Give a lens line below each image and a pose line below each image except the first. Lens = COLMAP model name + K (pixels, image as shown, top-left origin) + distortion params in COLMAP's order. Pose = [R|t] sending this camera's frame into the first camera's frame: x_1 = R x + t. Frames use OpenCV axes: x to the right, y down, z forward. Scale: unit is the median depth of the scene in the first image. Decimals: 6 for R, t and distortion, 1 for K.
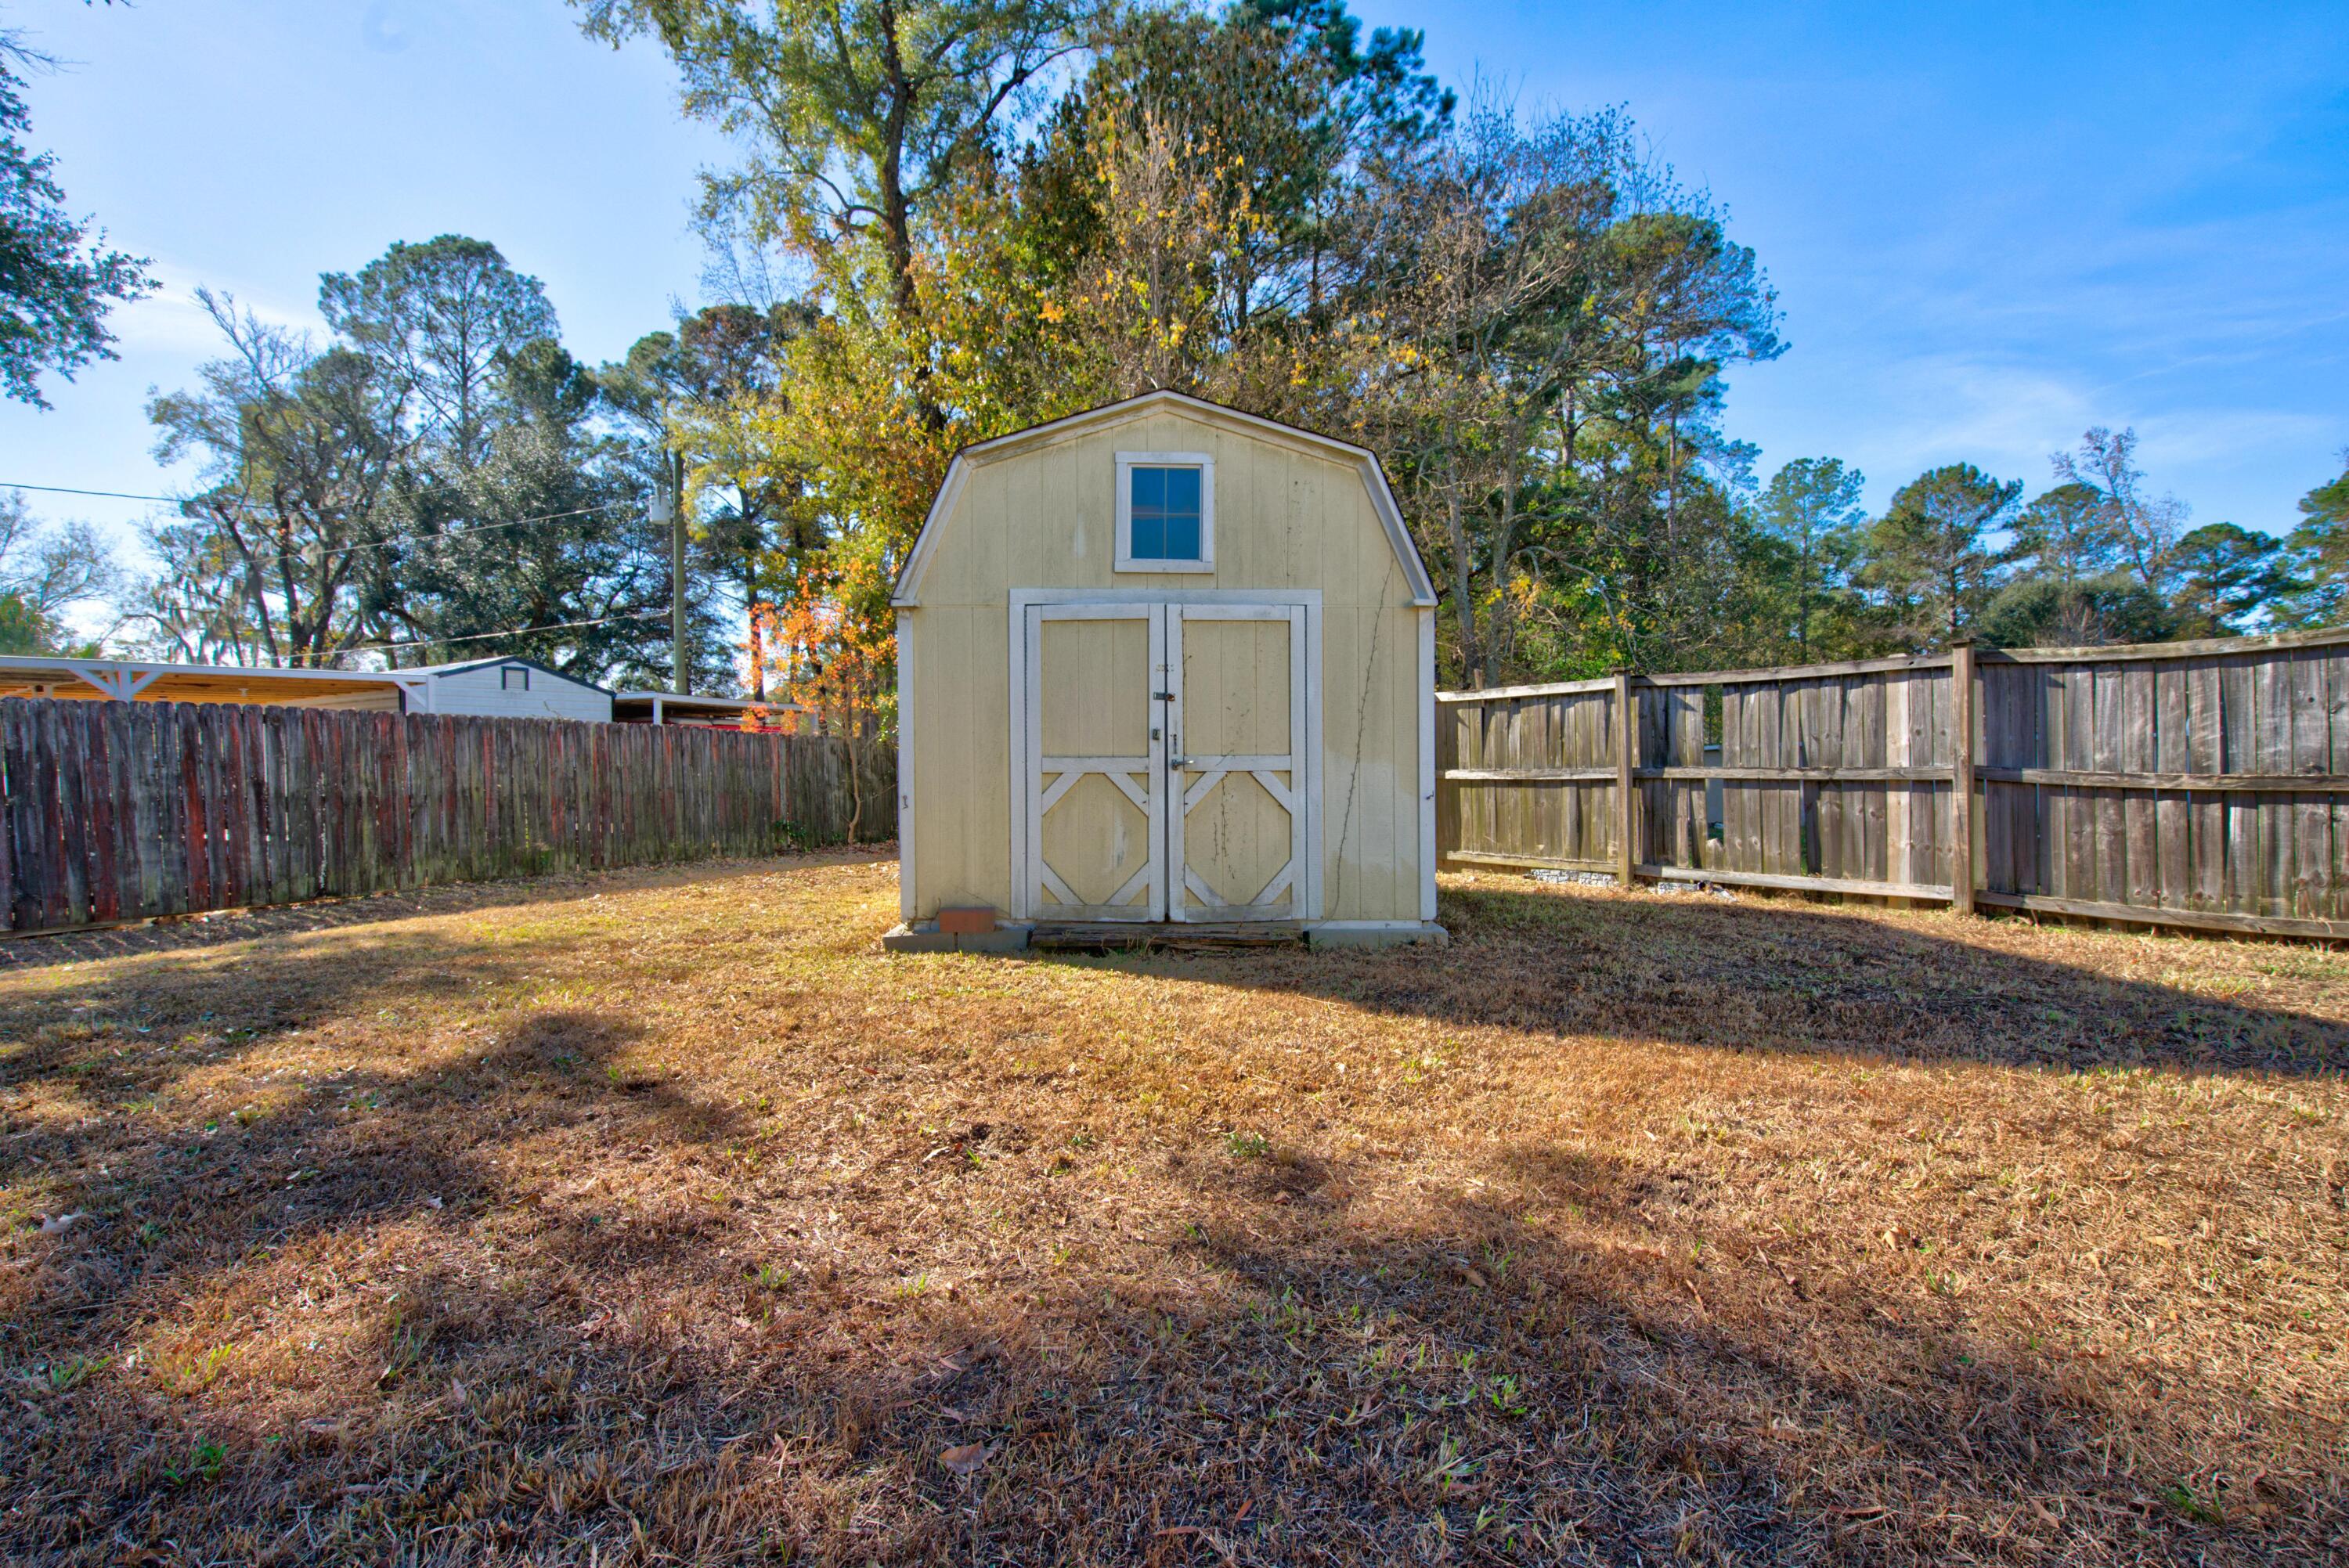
lens RADIAL K [[1070.3, 0, 1173.9], [0, 1070.3, 783.9], [0, 0, 1]] dist [0.003305, -0.000896]
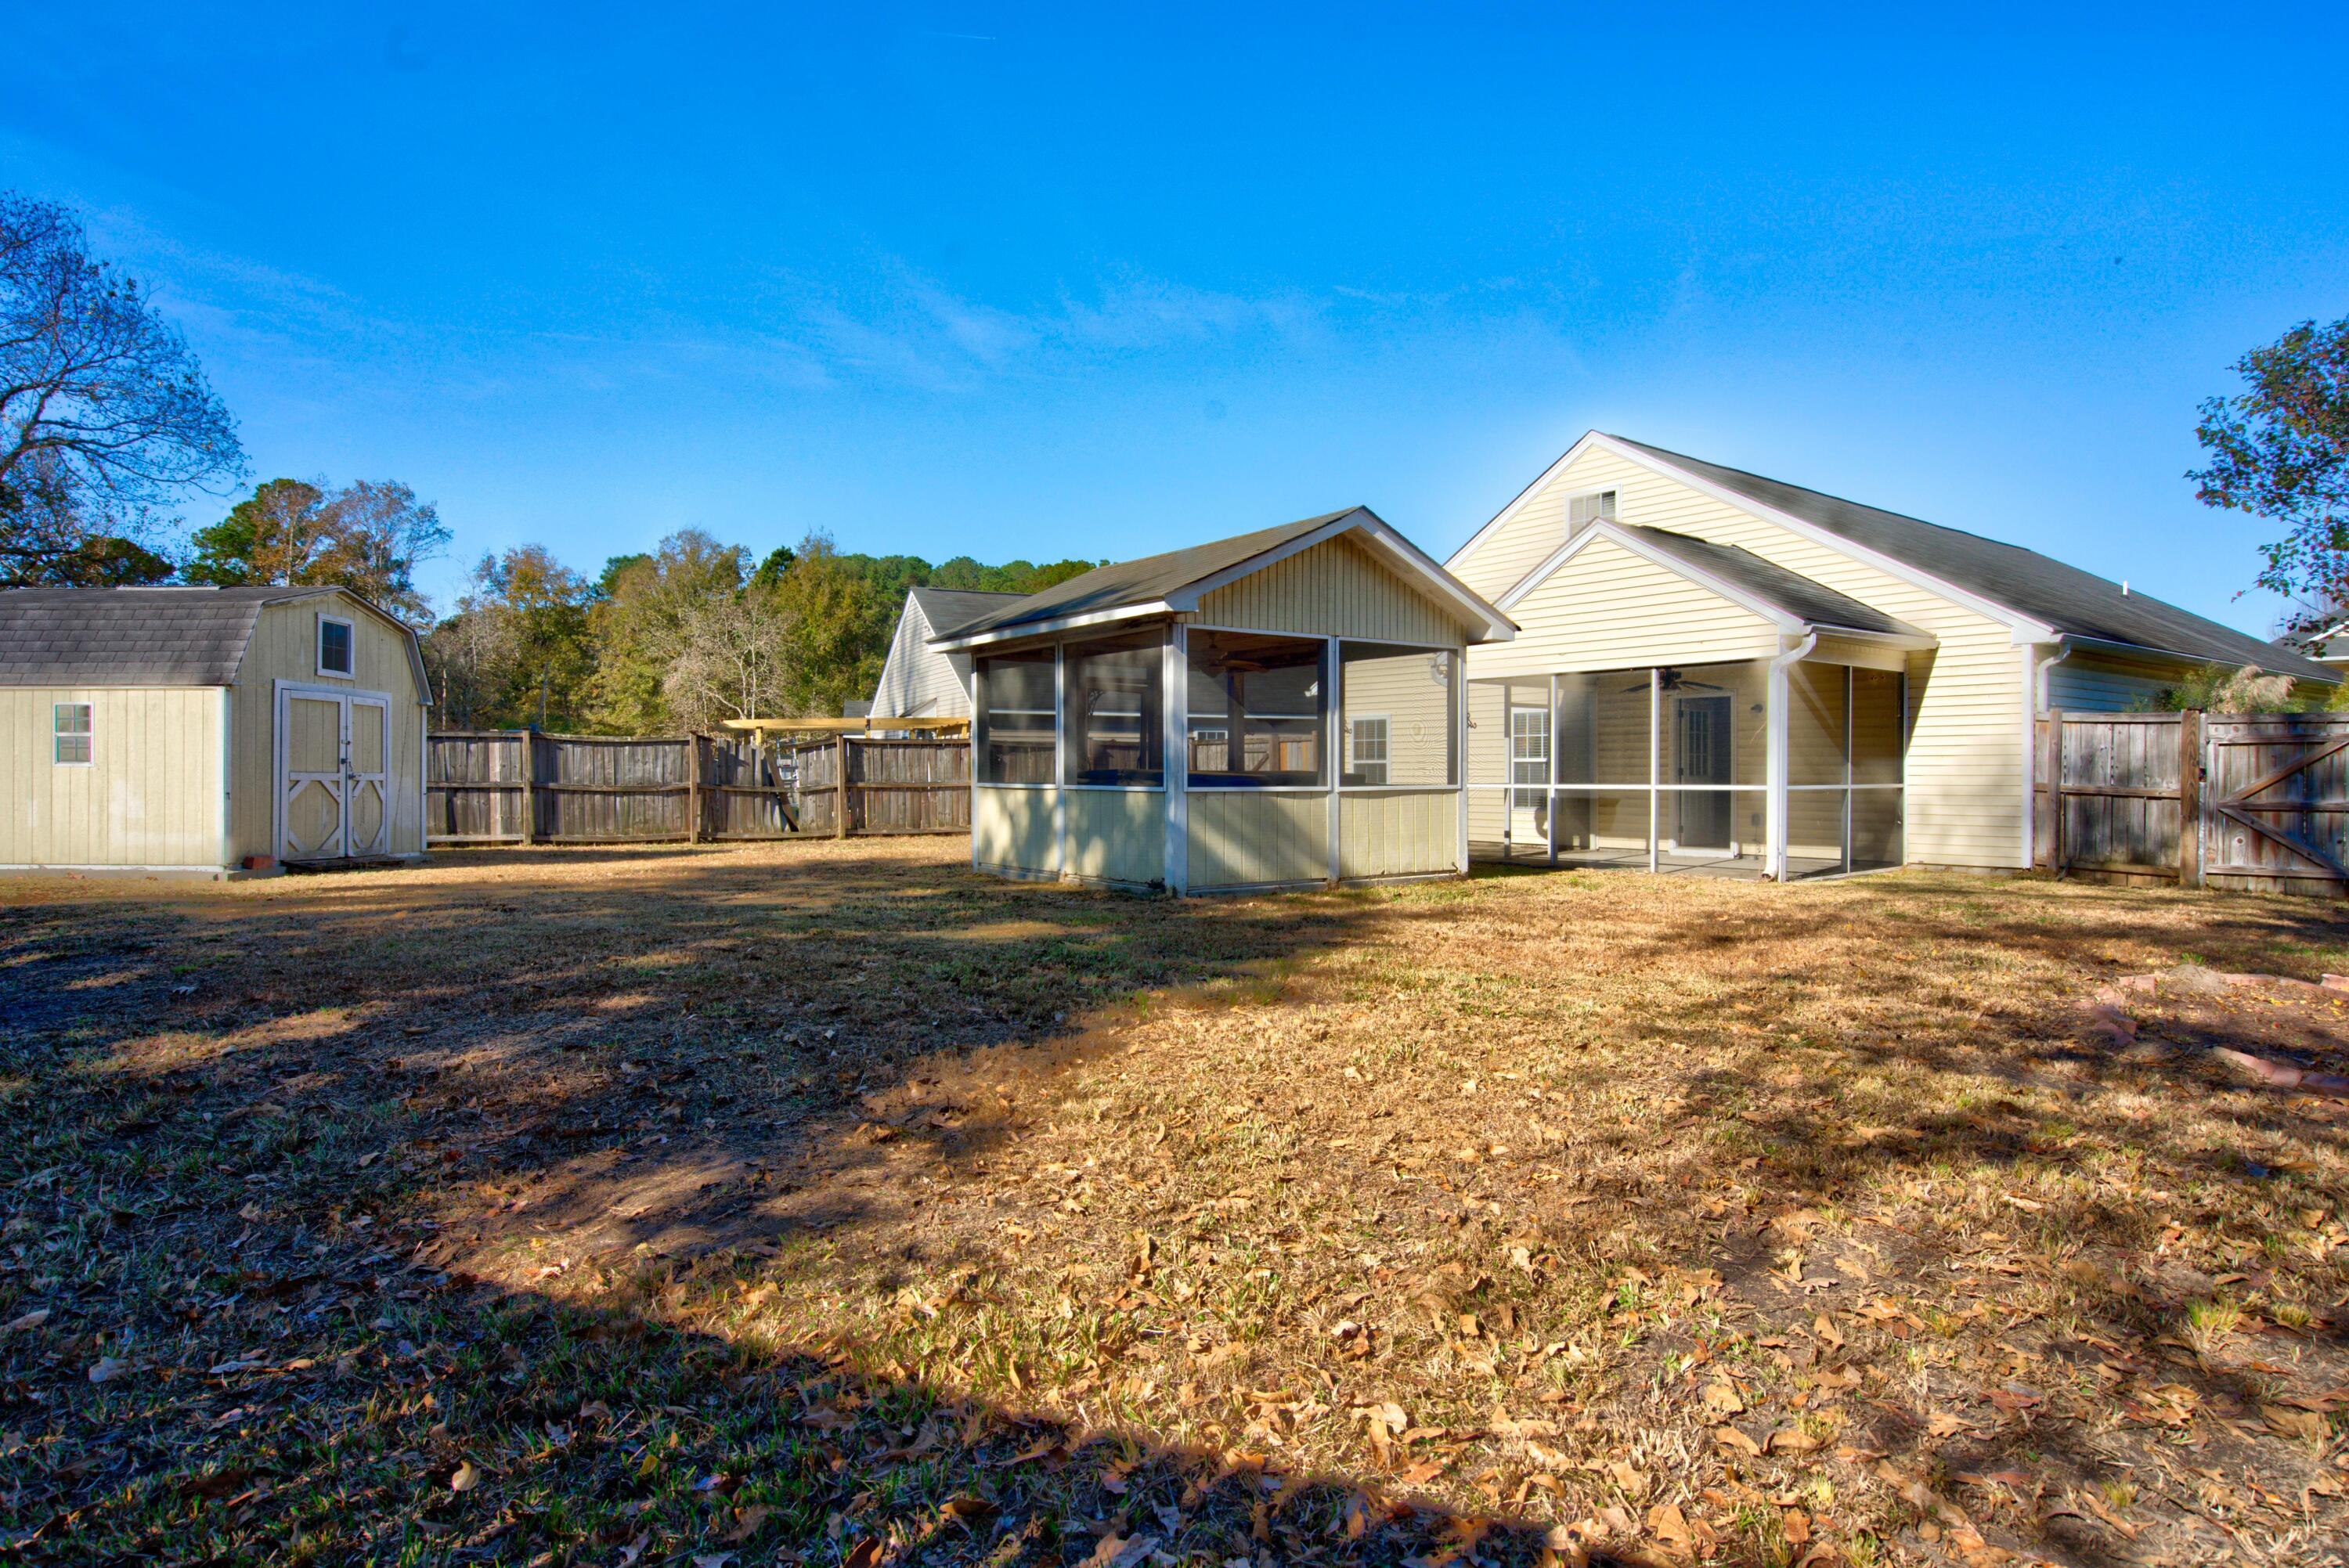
lens RADIAL K [[1278.9, 0, 1175.0], [0, 1278.9, 777.1], [0, 0, 1]] dist [0.000214, 0.000023]
pose [[0.058059, 0.011642, 0.998245, -1.858031], [0.009607, 0.999879, -0.012220, 0.020613], [-0.998267, 0.010299, 0.057940, -0.534100]]
